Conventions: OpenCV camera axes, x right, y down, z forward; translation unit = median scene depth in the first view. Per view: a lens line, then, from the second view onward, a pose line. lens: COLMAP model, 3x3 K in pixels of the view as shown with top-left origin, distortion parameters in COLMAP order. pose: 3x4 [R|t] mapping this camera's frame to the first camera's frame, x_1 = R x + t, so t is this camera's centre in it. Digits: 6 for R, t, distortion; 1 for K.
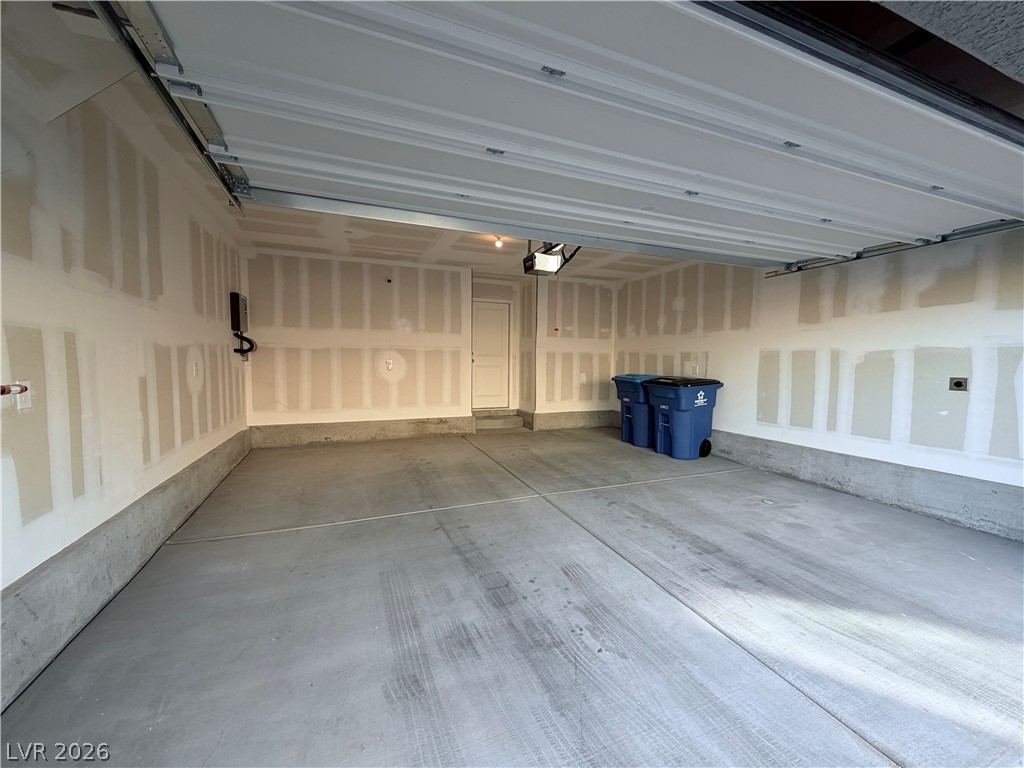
lens RADIAL K [[407.1, 0, 512.0], [0, 407.1, 384.0], [0, 0, 1]] dist [-0.000942, 0.000378]
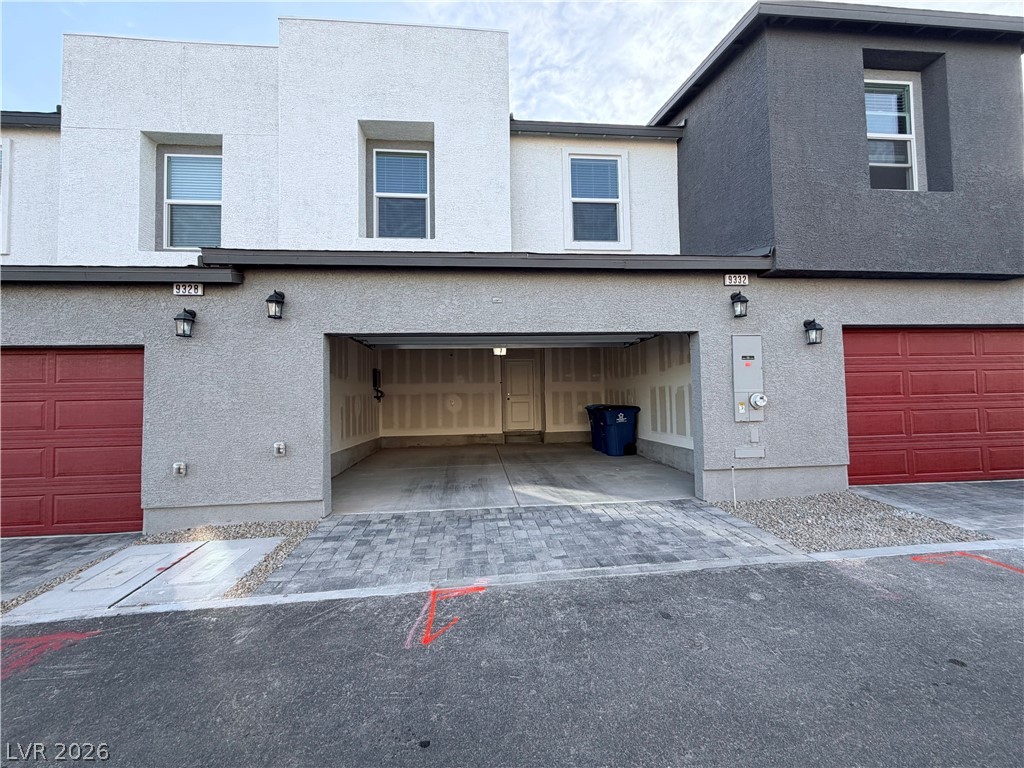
lens RADIAL K [[407.1, 0, 512.0], [0, 407.1, 384.0], [0, 0, 1]] dist [-0.000942, 0.000378]
pose [[0.956789, -0.039629, -0.288069, 0.448572], [0.011956, 0.995193, -0.097198, 0.046254], [0.290536, 0.089554, 0.952664, -0.588068]]
